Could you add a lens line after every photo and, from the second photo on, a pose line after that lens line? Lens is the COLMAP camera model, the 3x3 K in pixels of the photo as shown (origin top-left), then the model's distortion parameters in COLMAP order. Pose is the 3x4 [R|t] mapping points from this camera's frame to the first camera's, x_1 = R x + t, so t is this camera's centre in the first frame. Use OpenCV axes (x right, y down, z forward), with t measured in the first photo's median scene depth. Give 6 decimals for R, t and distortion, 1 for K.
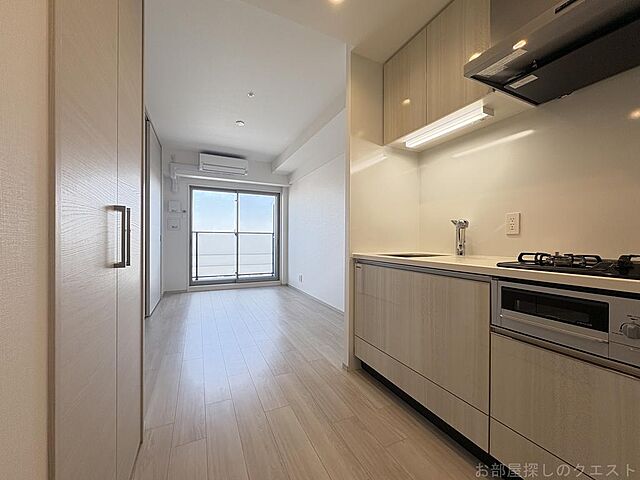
lens RADIAL K [[255.1, 0, 319.1], [0, 255.1, 238.7], [0, 0, 1]] dist [0.001692, 0.000094]
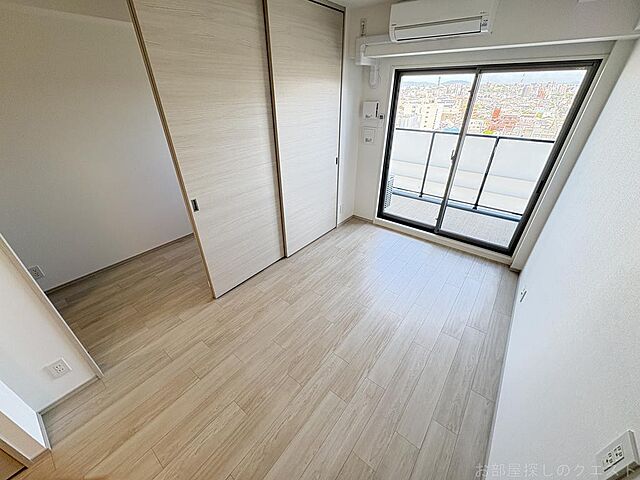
lens RADIAL K [[255.1, 0, 320.9], [0, 255.1, 241.1], [0, 0, 1]] dist [0.001692, 0.000094]
pose [[0.448469, 0.450725, -0.771831, 0.108247], [0.001267, 0.863218, 0.504829, -0.222941], [0.893798, -0.227378, 0.386556, 0.688527]]
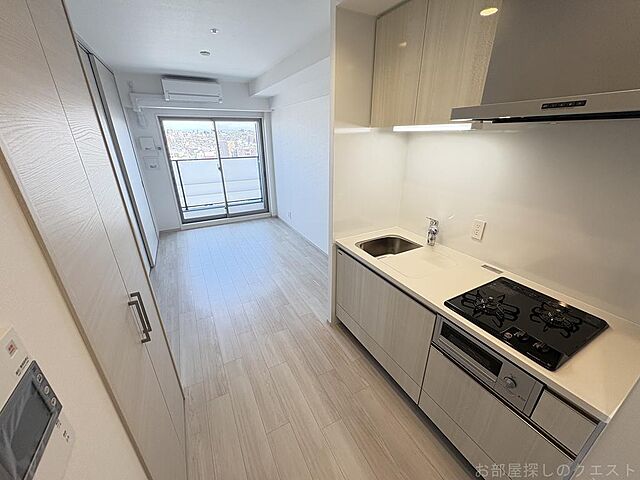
lens RADIAL K [[255.1, 0, 319.4], [0, 255.1, 238.7], [0, 0, 1]] dist [0.001692, 0.000094]
pose [[0.998998, -0.027970, 0.034935, 0.013082], [0.012619, 0.925014, 0.379724, -0.199686], [-0.042936, -0.378903, 0.924440, -0.005602]]
